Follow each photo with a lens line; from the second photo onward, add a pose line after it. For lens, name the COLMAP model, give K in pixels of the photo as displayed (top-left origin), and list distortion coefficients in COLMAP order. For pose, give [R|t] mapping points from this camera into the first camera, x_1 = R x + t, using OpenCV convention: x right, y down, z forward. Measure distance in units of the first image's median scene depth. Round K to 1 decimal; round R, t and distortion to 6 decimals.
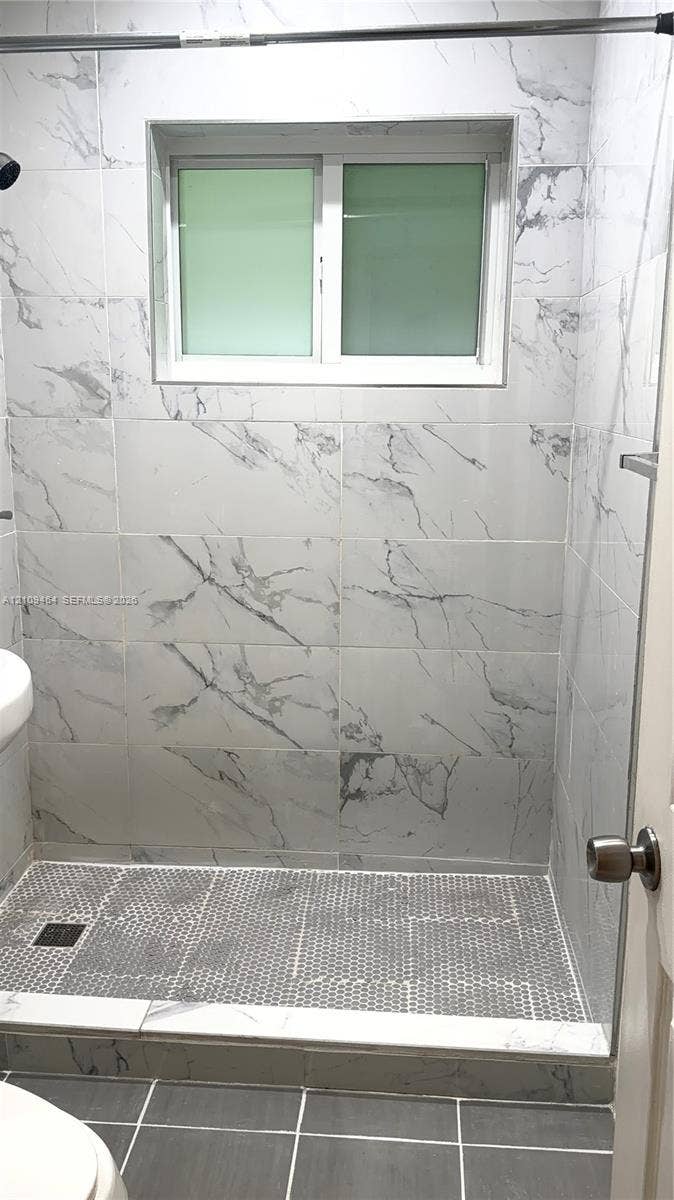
lens RADIAL K [[983.7, 0, 338.7], [0, 983.7, 590.9], [0, 0, 1]] dist [0.218639, -0.481189]
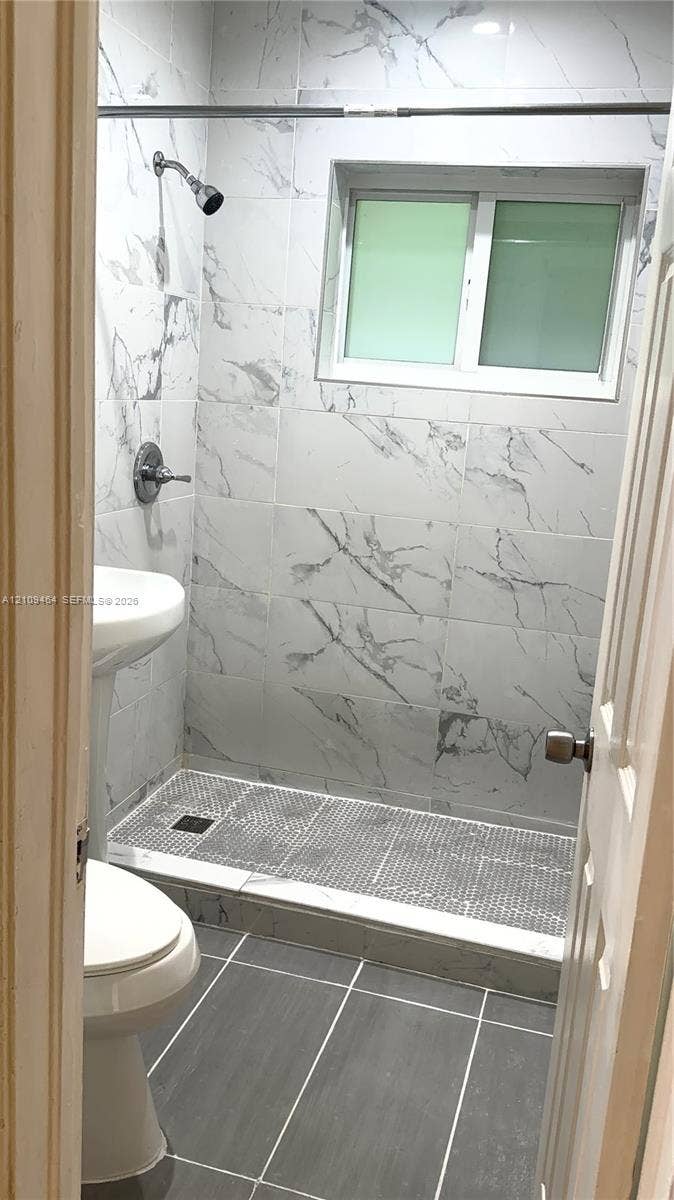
lens RADIAL K [[983.7, 0, 338.7], [0, 983.7, 590.9], [0, 0, 1]] dist [0.218639, -0.481189]
pose [[0.978345, 0.105120, -0.178301, 0.079489], [-0.105773, 0.994373, 0.005867, 0.032312], [0.177915, 0.013119, 0.983958, -0.158166]]
